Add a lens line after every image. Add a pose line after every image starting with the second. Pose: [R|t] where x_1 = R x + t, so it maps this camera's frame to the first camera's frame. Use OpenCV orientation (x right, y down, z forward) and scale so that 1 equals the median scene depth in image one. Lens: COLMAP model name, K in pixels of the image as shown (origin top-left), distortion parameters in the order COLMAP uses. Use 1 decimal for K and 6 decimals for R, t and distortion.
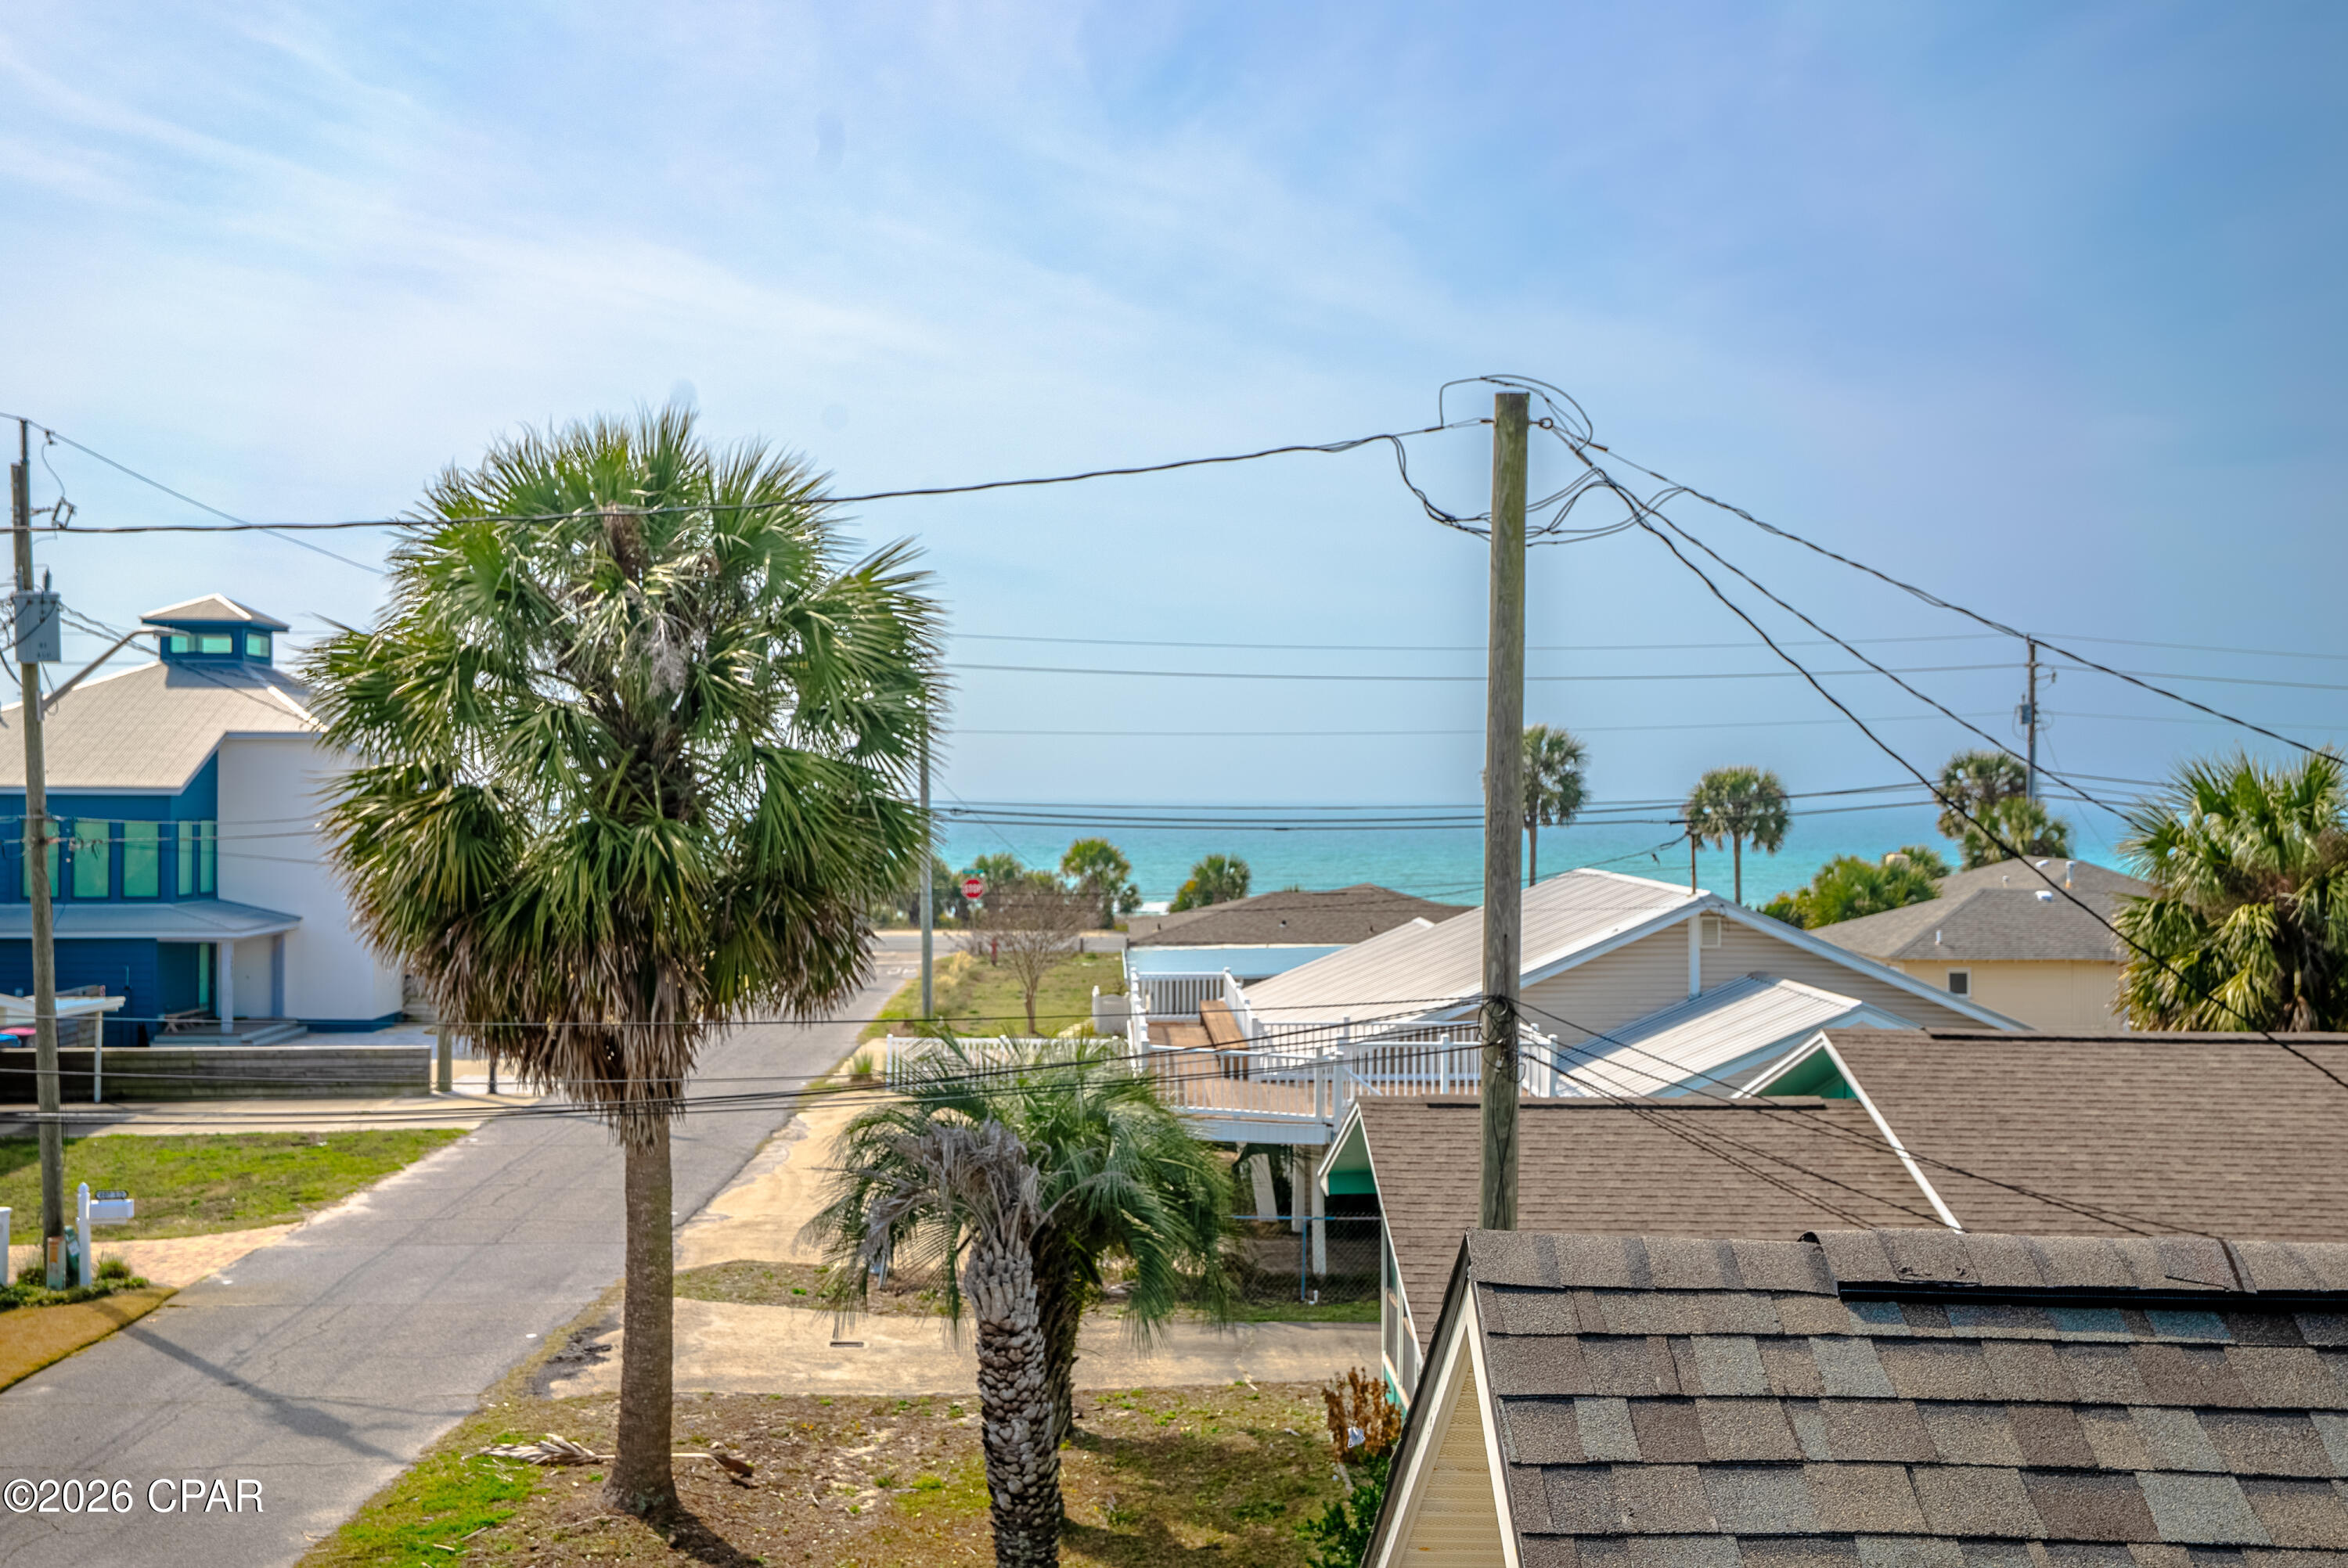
lens RADIAL K [[2256.1, 0, 1172.2], [0, 2256.1, 778.9], [0, 0, 1]] dist [0.087414, 0.000000]
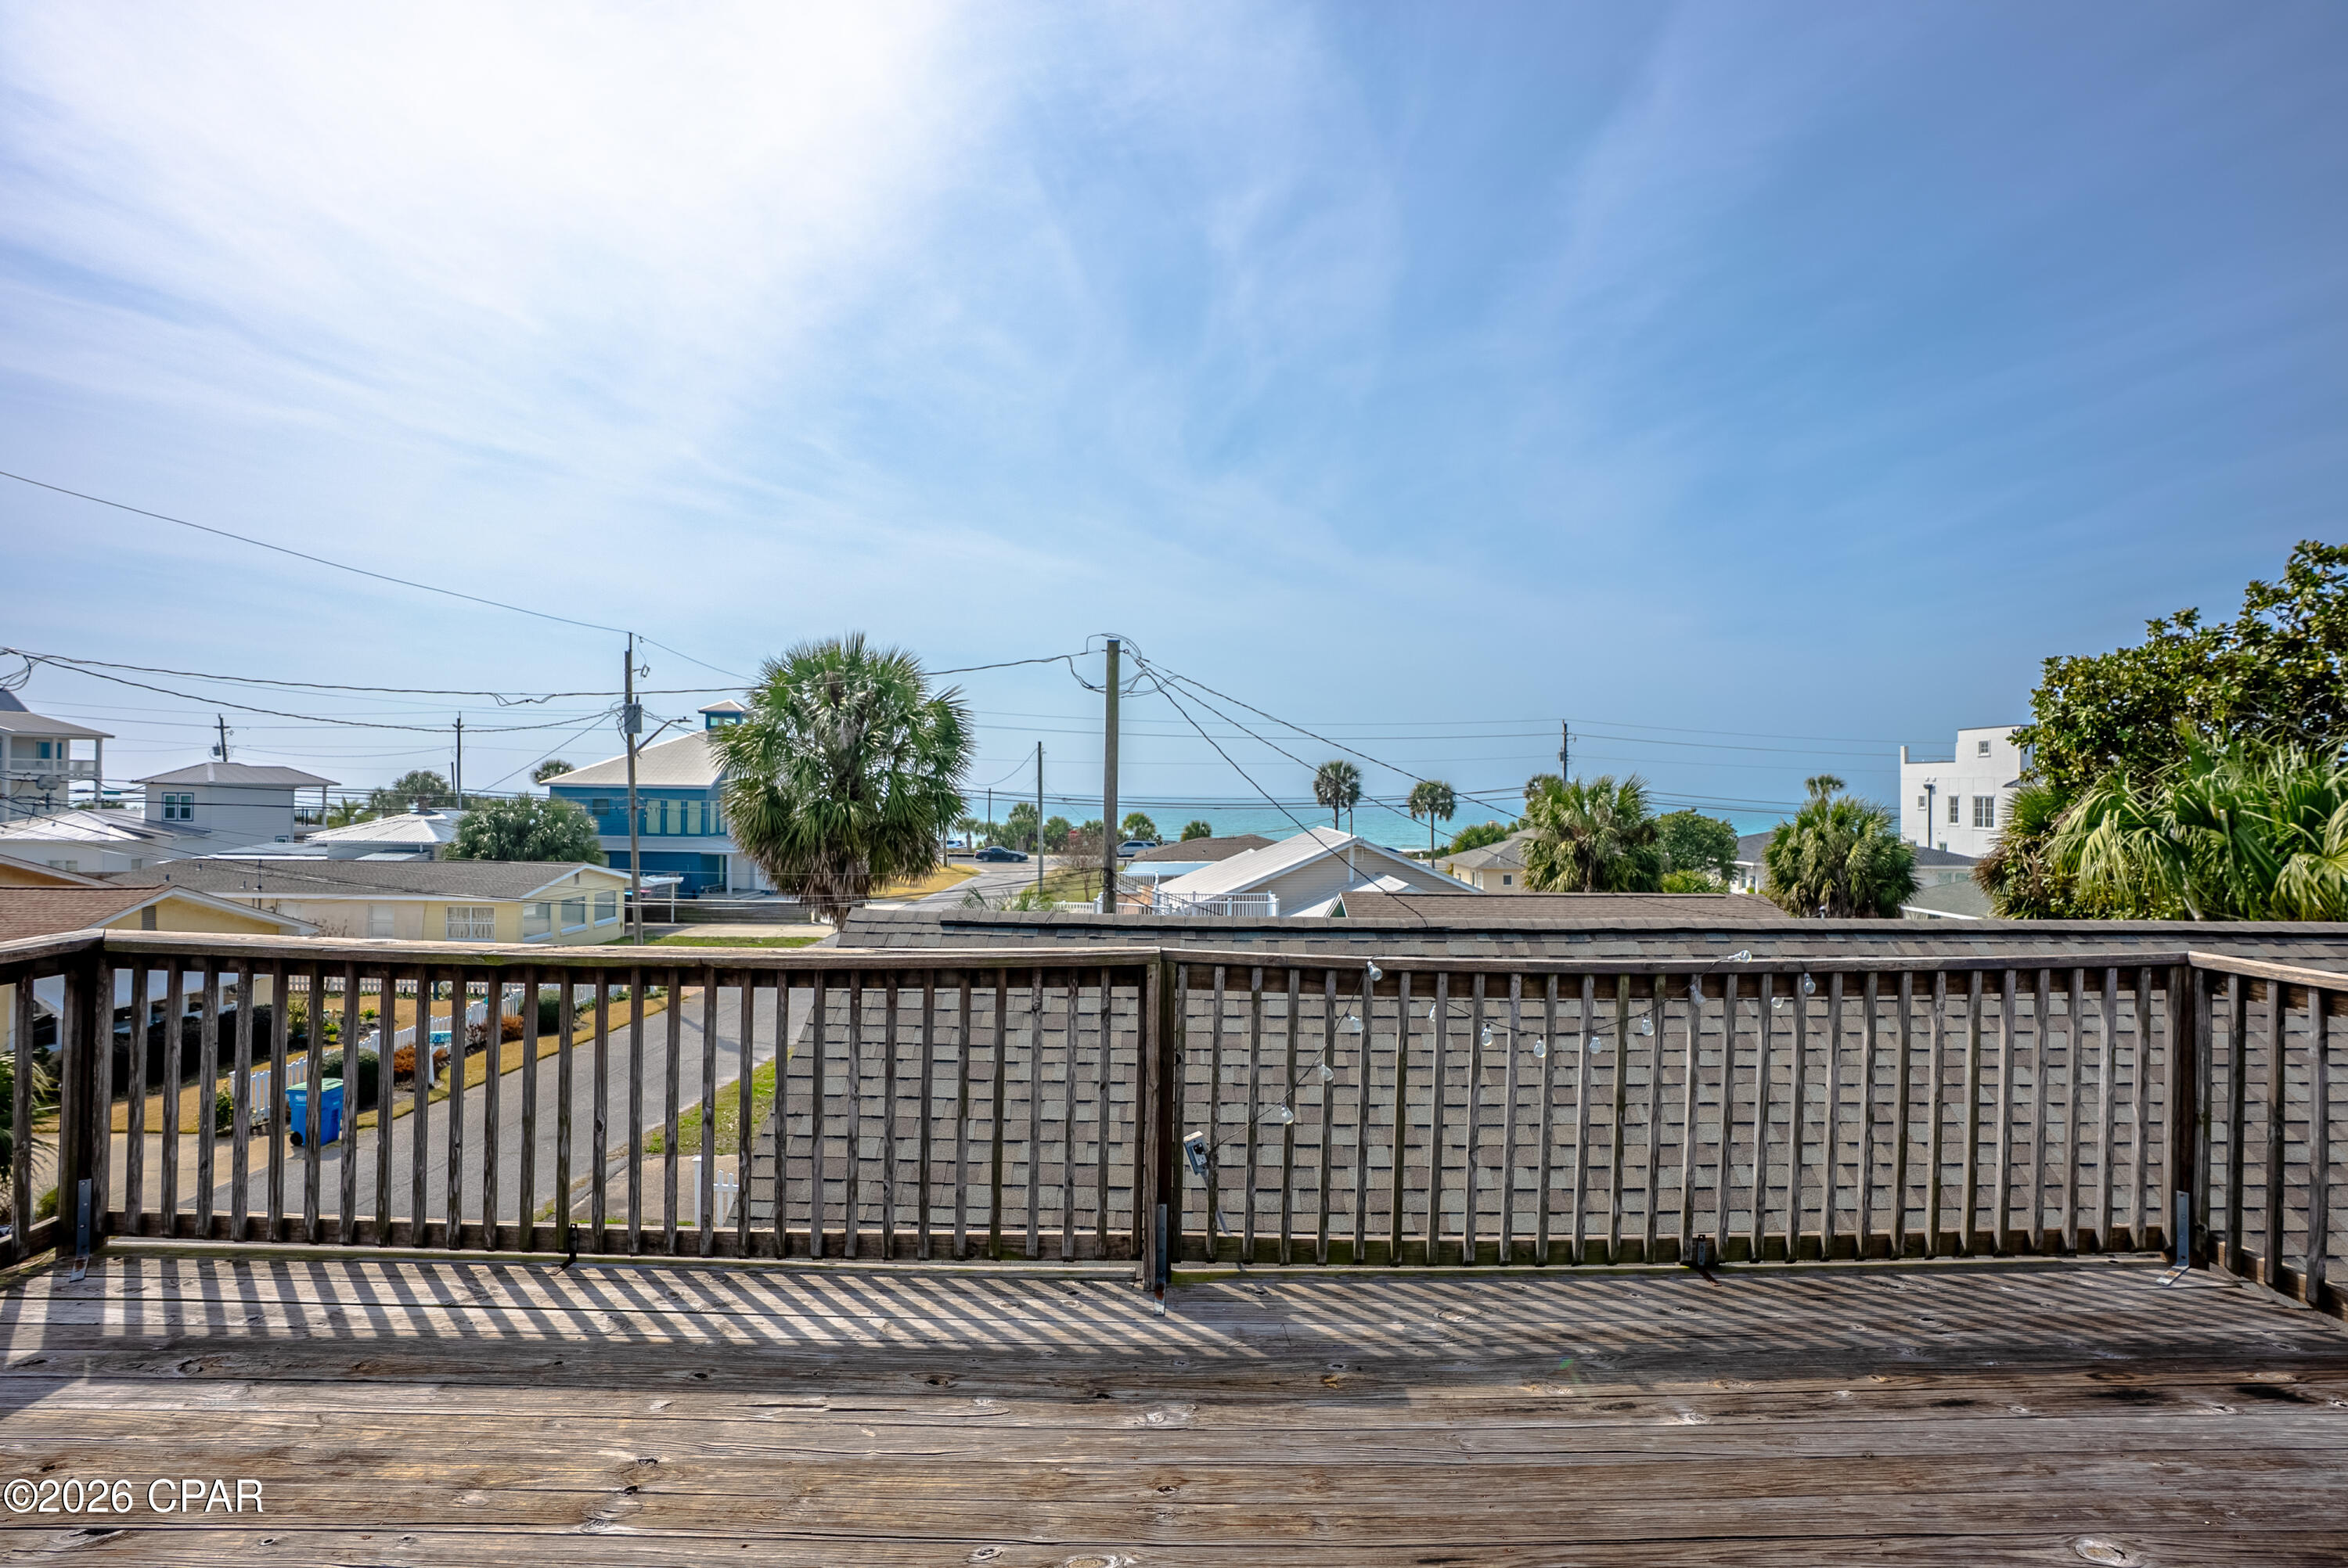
lens RADIAL K [[1086.3, 0, 1174.3], [0, 1086.3, 775.5], [0, 0, 1]] dist [-0.040407, 0.009819]
pose [[0.999734, 0.005107, -0.022509, 0.092446], [-0.005291, 0.999953, -0.008116, -0.000670], [0.022467, 0.008233, 0.999714, -0.099265]]
